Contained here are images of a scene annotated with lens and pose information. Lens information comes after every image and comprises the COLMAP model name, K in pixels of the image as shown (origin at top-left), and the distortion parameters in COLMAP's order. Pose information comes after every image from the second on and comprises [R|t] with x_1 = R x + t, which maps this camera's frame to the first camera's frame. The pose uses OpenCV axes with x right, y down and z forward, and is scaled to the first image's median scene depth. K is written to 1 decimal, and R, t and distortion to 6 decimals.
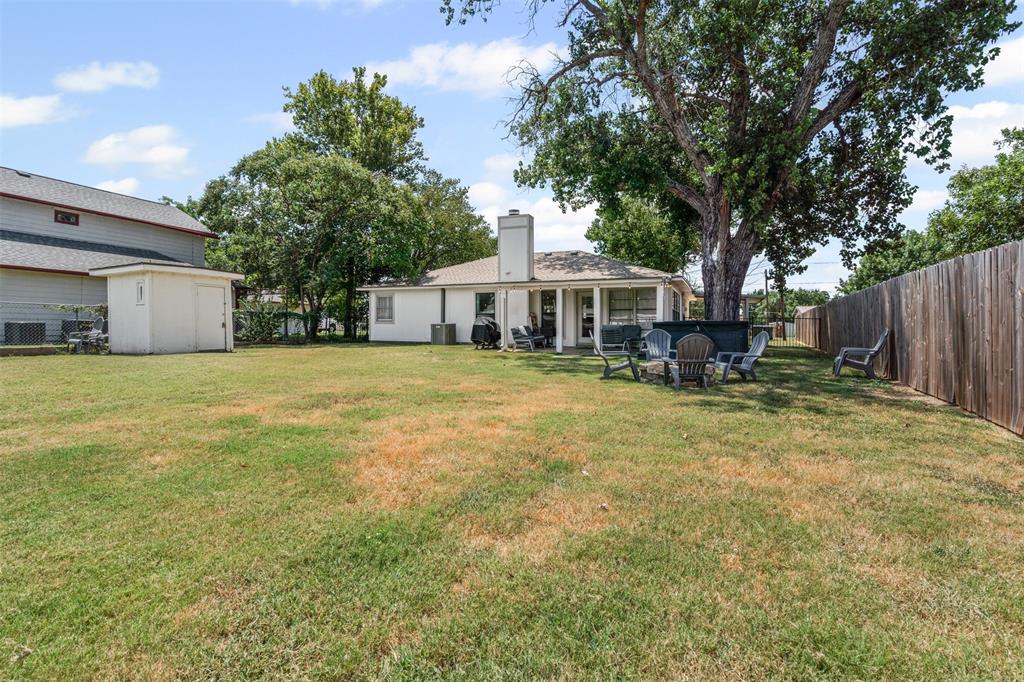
lens RADIAL K [[472.2, 0, 528.7], [0, 472.2, 319.6], [0, 0, 1]] dist [-0.022028, 0.001411]
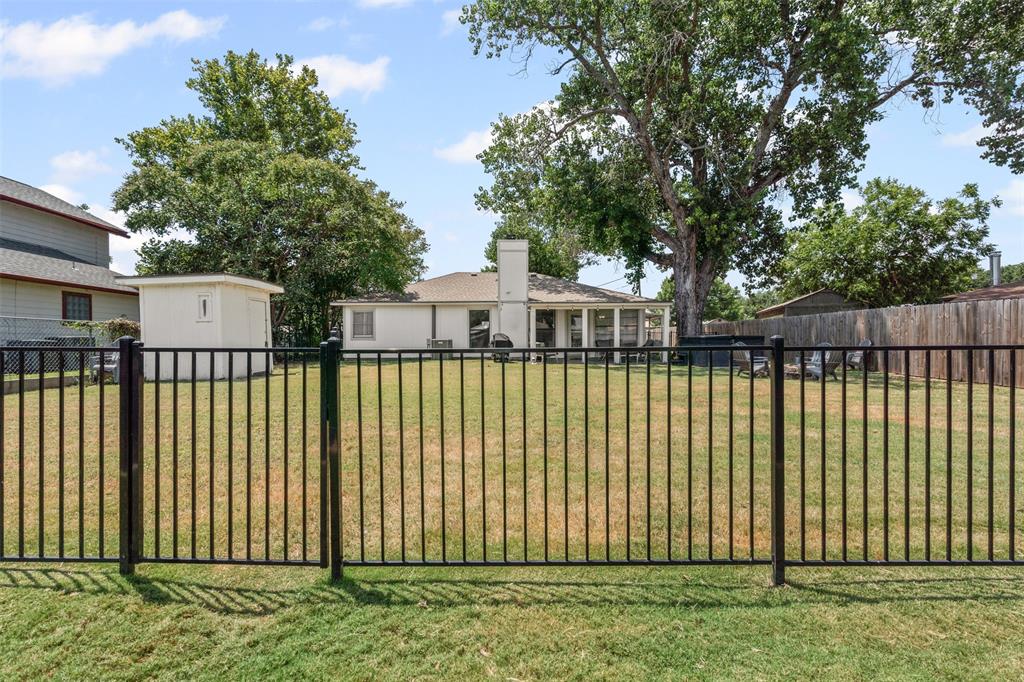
lens RADIAL K [[472.2, 0, 515.5], [0, 472.2, 339.3], [0, 0, 1]] dist [-0.022028, 0.001411]
pose [[0.916605, -0.010908, 0.399646, -0.480642], [0.005159, 0.999867, 0.015459, -0.007474], [-0.399761, -0.012108, 0.916539, -0.005492]]
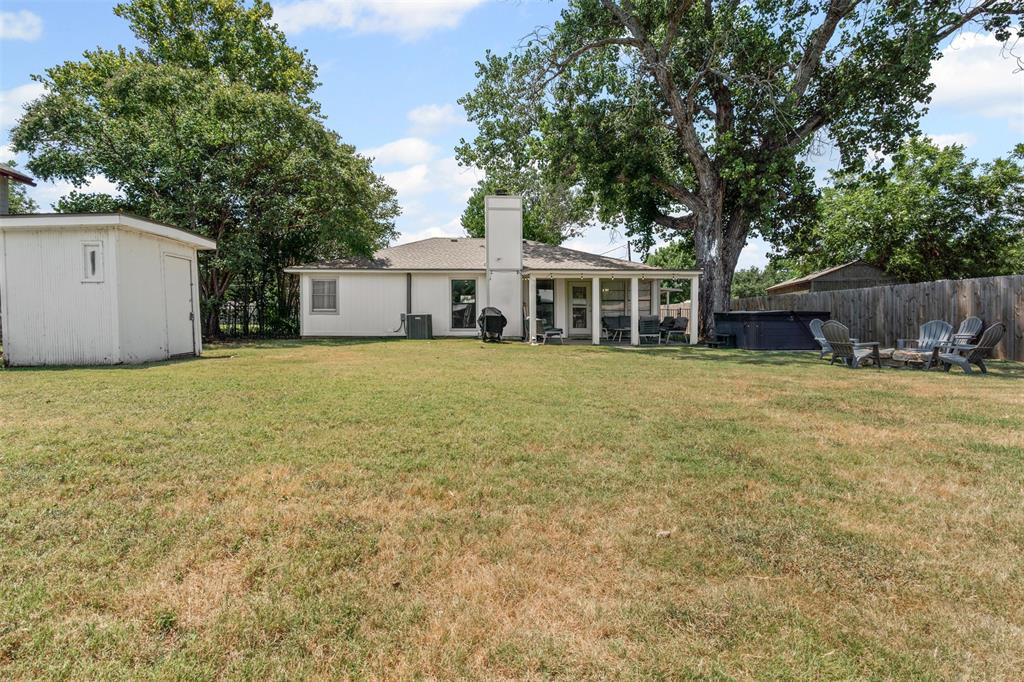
lens RADIAL K [[472.2, 0, 485.3], [0, 472.2, 329.1], [0, 0, 1]] dist [-0.022028, 0.001411]
pose [[0.913420, -0.012614, 0.406823, -0.453075], [-0.002649, 0.999314, 0.036932, 0.003215], [-0.407010, -0.034812, 0.912760, 0.181712]]
